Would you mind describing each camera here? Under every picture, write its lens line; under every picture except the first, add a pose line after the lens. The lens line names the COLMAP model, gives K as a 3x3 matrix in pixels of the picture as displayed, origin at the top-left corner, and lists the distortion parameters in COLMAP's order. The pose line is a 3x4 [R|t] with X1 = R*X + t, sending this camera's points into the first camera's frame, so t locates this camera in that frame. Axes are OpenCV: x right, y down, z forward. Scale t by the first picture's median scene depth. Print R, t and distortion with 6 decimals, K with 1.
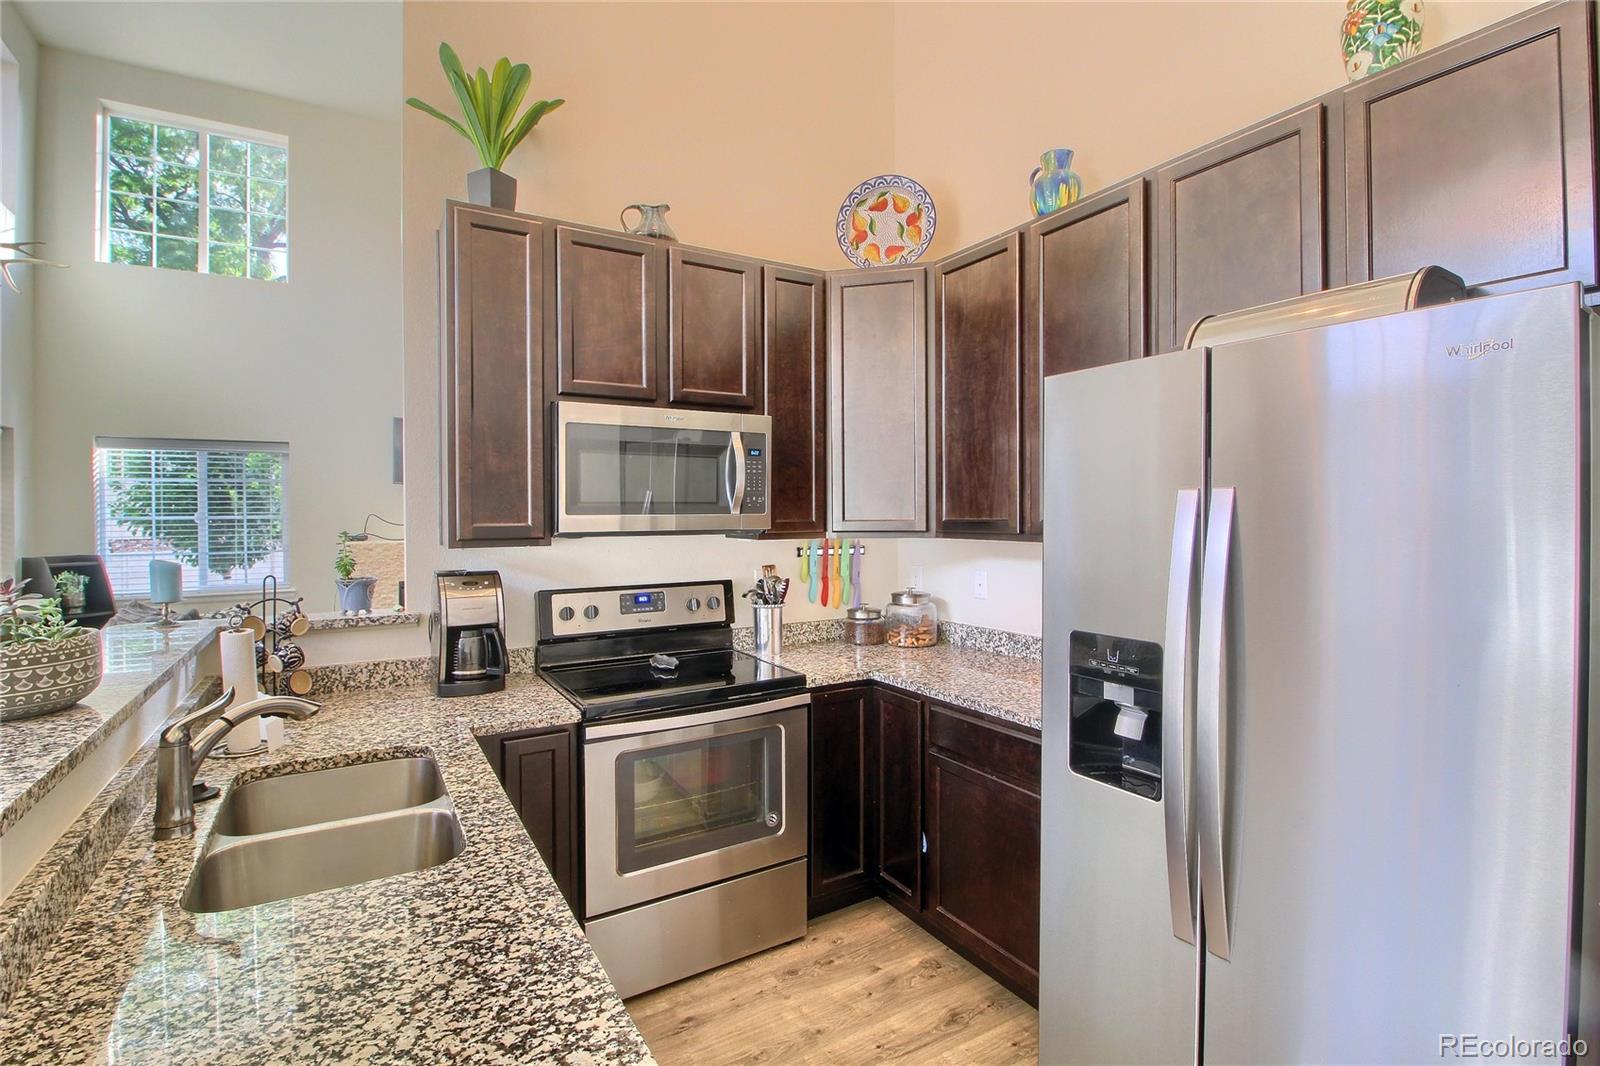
lens RADIAL K [[746.3, 0, 798.9], [0, 746.3, 516.9], [0, 0, 1]] dist [0.000721, -0.012384]
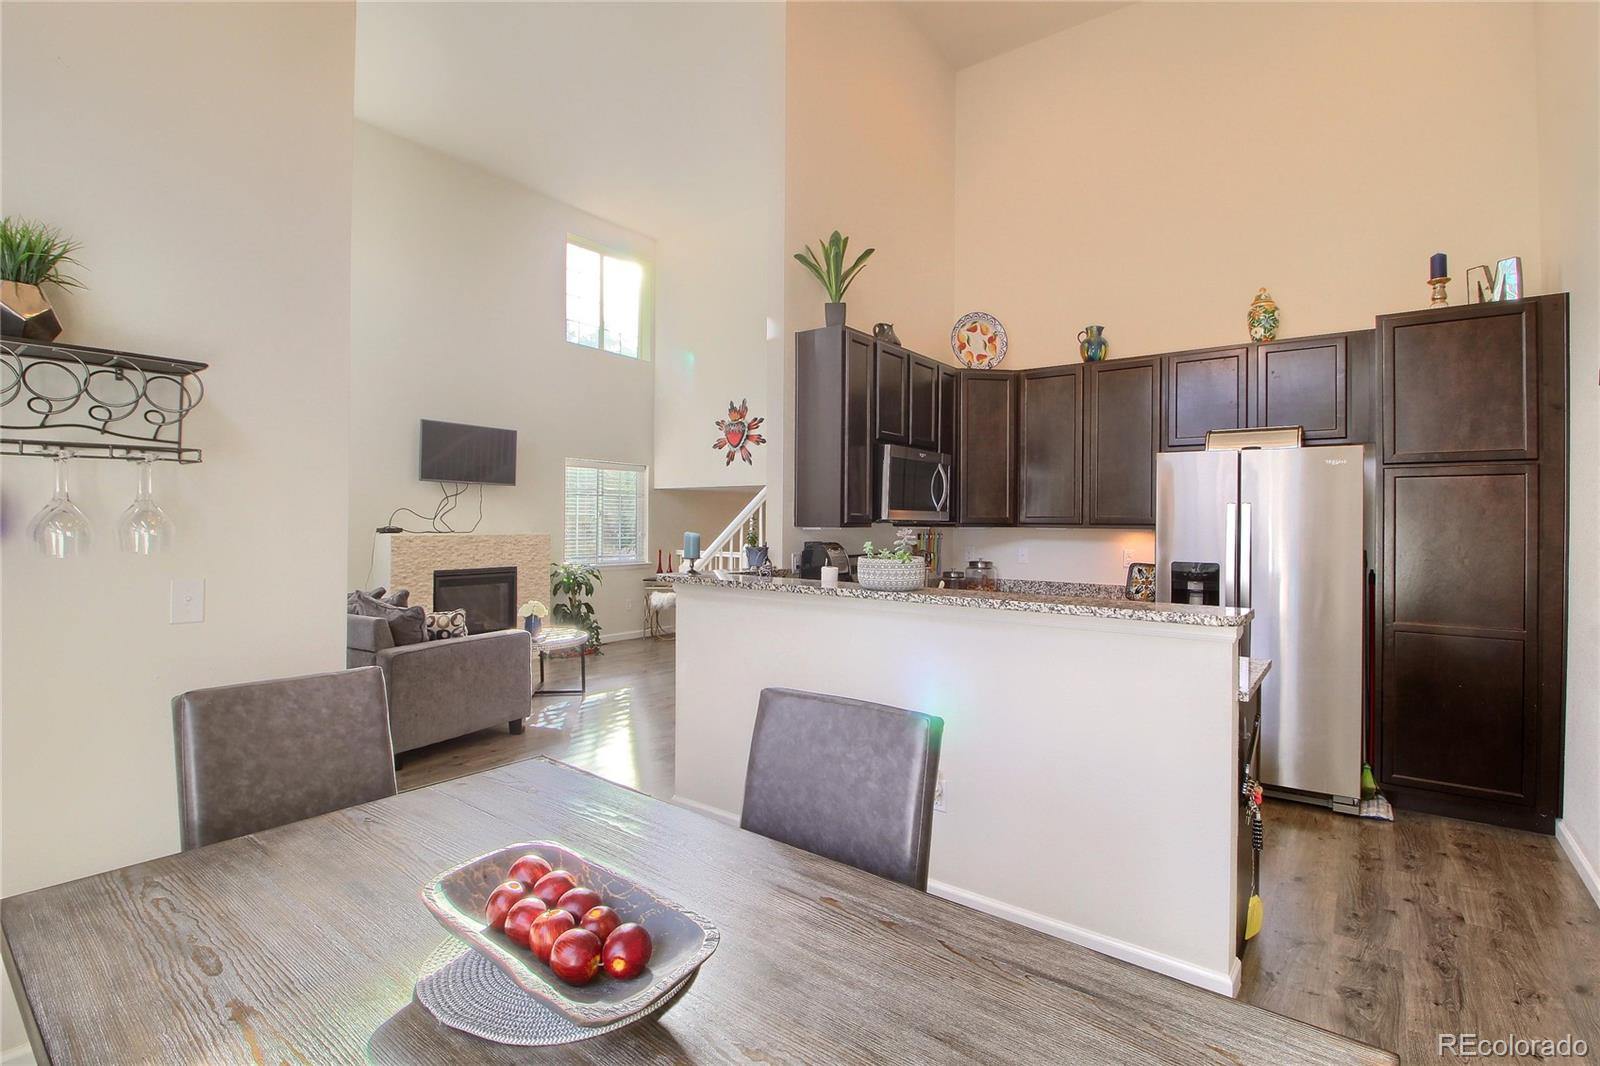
lens RADIAL K [[746.3, 0, 798.9], [0, 746.3, 516.9], [0, 0, 1]] dist [0.000721, -0.012384]
pose [[0.927946, 0.016452, 0.372352, -1.018059], [-0.012338, 0.999834, -0.013429, 0.036064], [-0.372511, 0.007868, 0.927994, -0.471021]]
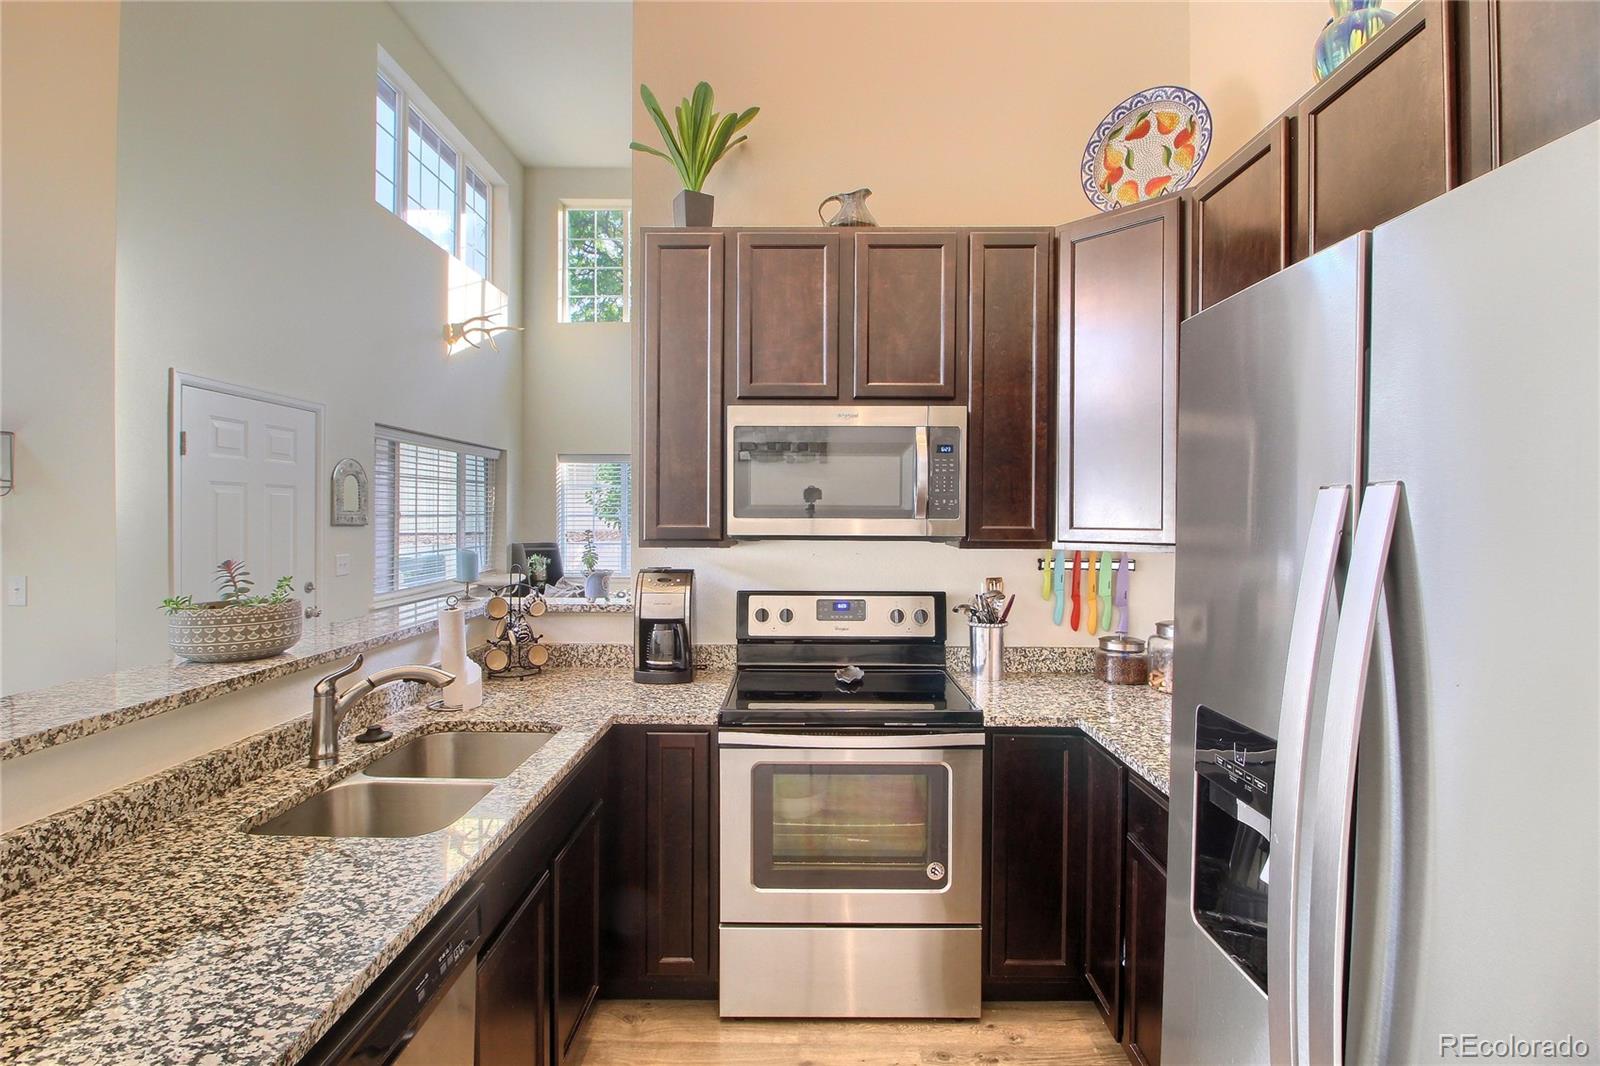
lens RADIAL K [[746.3, 0, 798.9], [0, 746.3, 516.9], [0, 0, 1]] dist [0.000721, -0.012384]
pose [[0.851028, 0.011233, -0.525001, 0.258319], [-0.011908, 0.999927, 0.002092, -0.006119], [0.524986, 0.004471, 0.851099, 0.163992]]
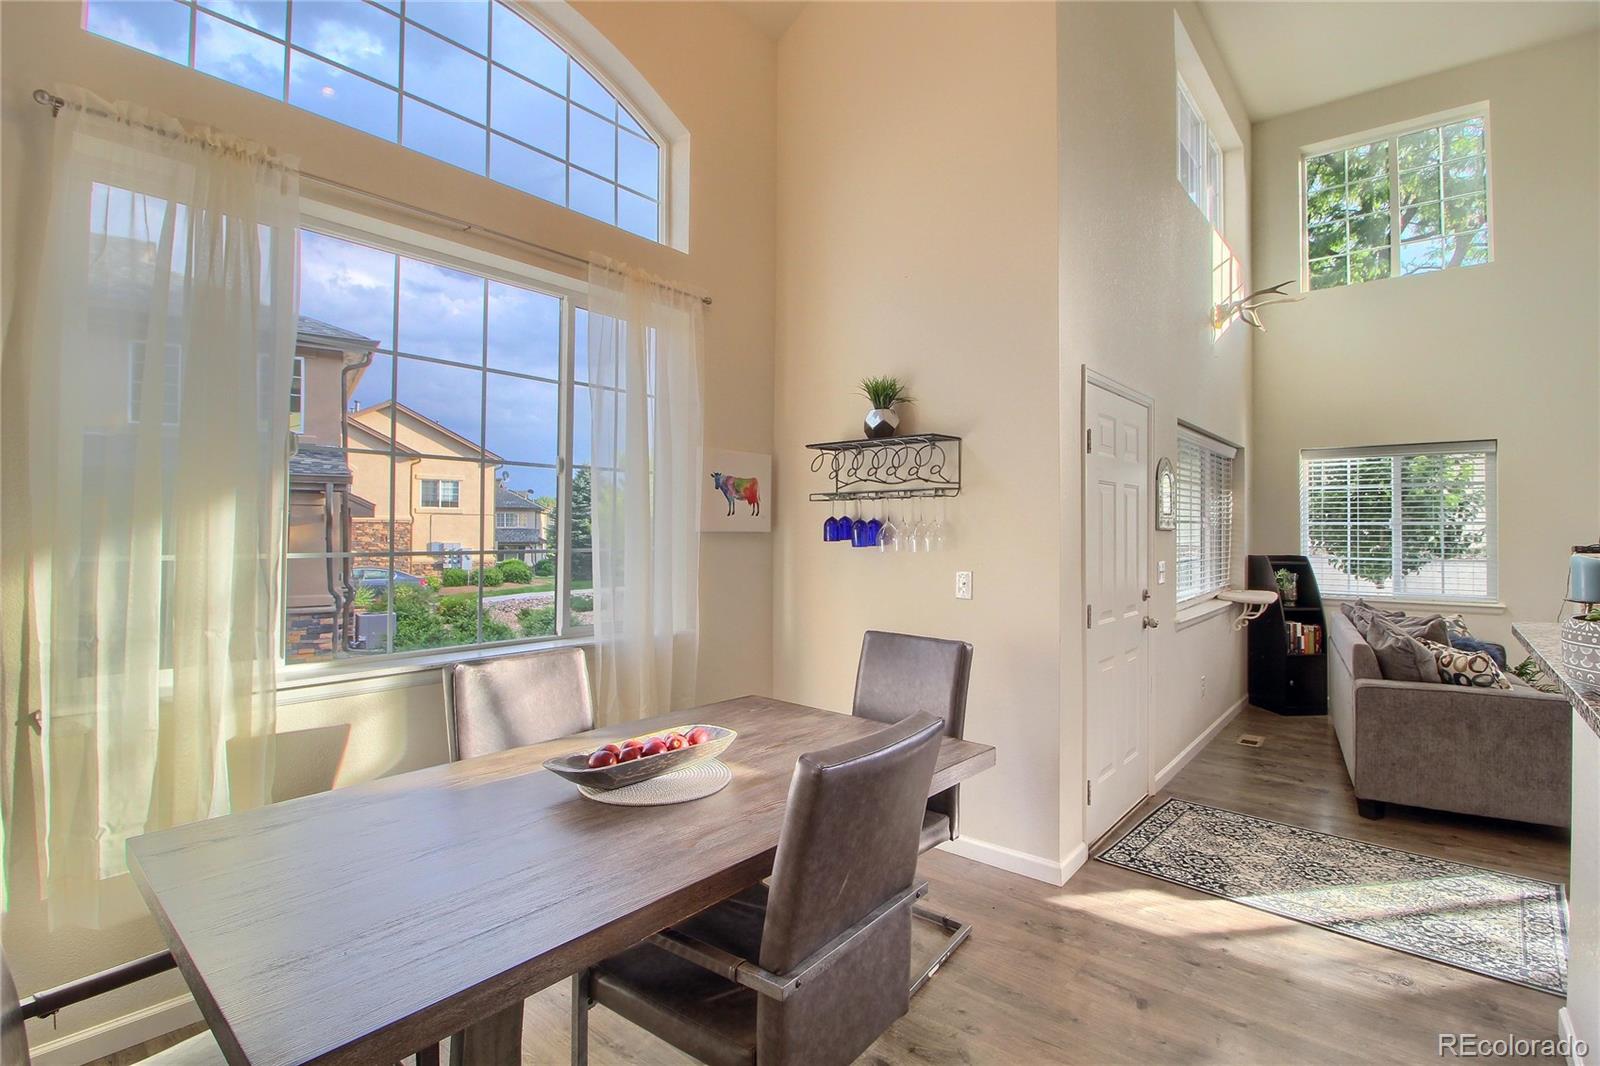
lens RADIAL K [[746.3, 0, 798.9], [0, 746.3, 516.9], [0, 0, 1]] dist [0.000721, -0.012384]
pose [[0.319114, -0.004087, -0.947708, -0.259056], [-0.013529, 0.999869, -0.008868, 0.026132], [0.947620, 0.015652, 0.319017, -0.153191]]
